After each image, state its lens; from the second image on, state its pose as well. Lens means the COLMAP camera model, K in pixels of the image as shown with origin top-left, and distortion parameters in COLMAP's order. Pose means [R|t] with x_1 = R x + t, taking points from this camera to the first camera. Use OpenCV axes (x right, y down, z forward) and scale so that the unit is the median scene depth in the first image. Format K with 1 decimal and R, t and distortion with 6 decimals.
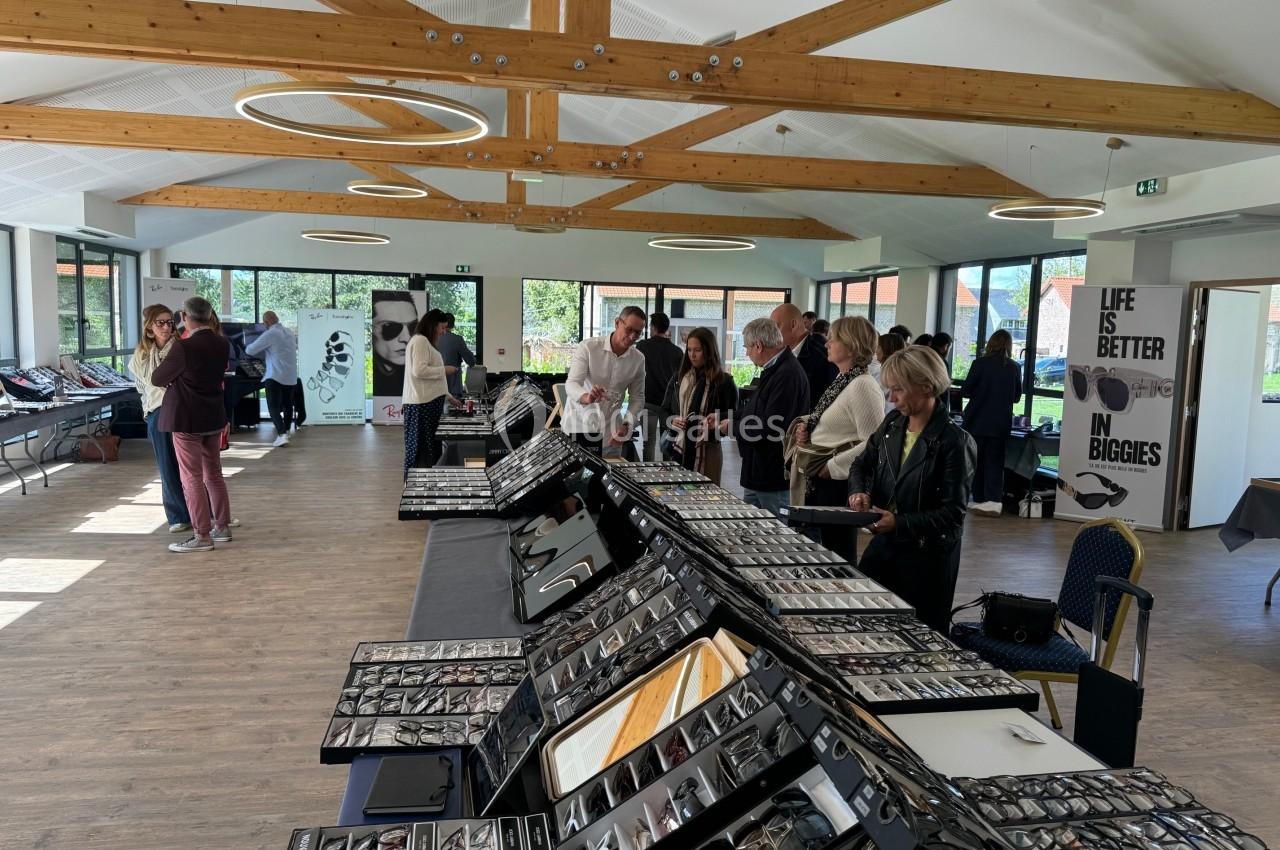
lens RADIAL K [[939.7, 0, 640.0], [0, 939.7, 425.0], [0, 0, 1]] dist [0.039136, -0.002196]
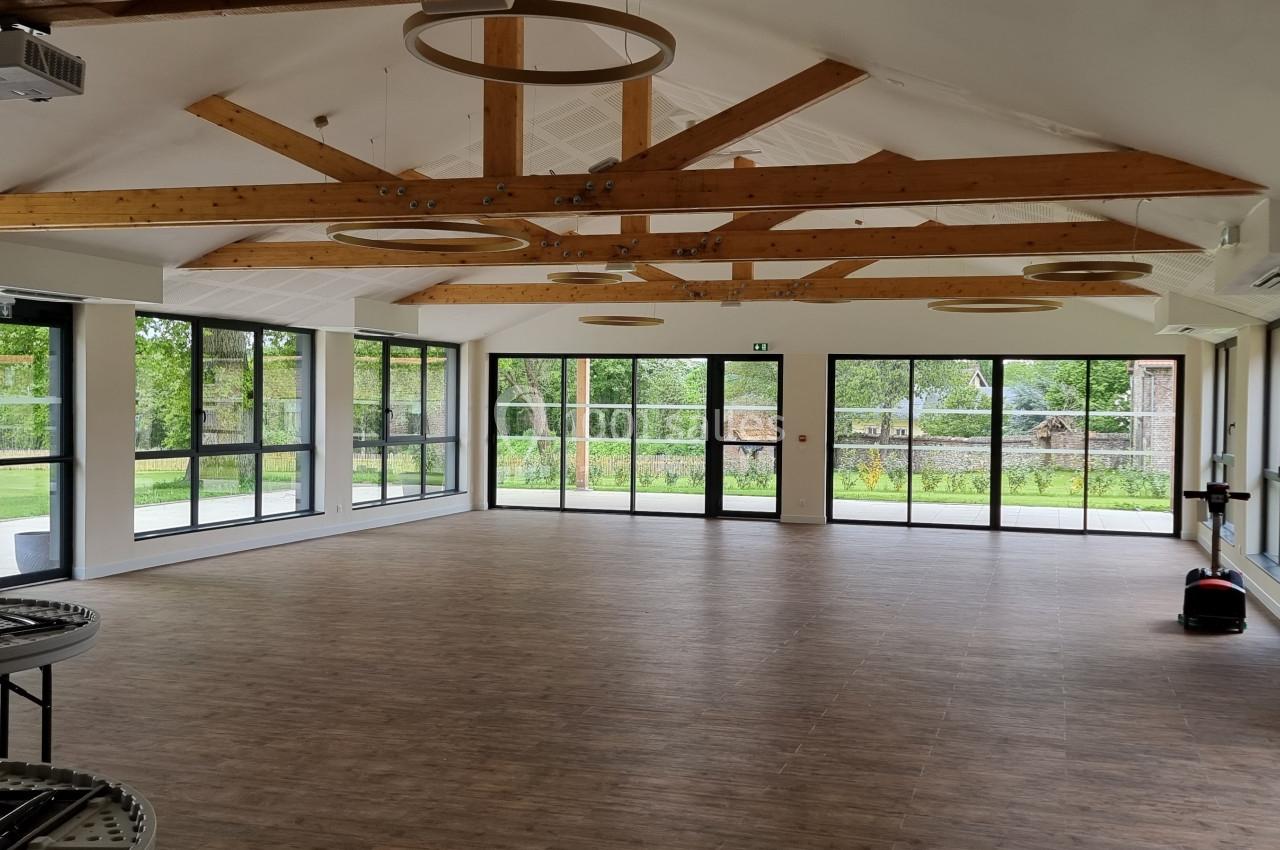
lens RADIAL K [[1283.8, 0, 640.0], [0, 1283.8, 425.0], [0, 0, 1]] dist [0.166220, 0.003773]
pose [[0.885387, -0.007316, -0.464797, 0.571235], [-0.037300, 0.995534, -0.086724, 0.037082], [0.463356, 0.094121, 0.881160, -0.248119]]
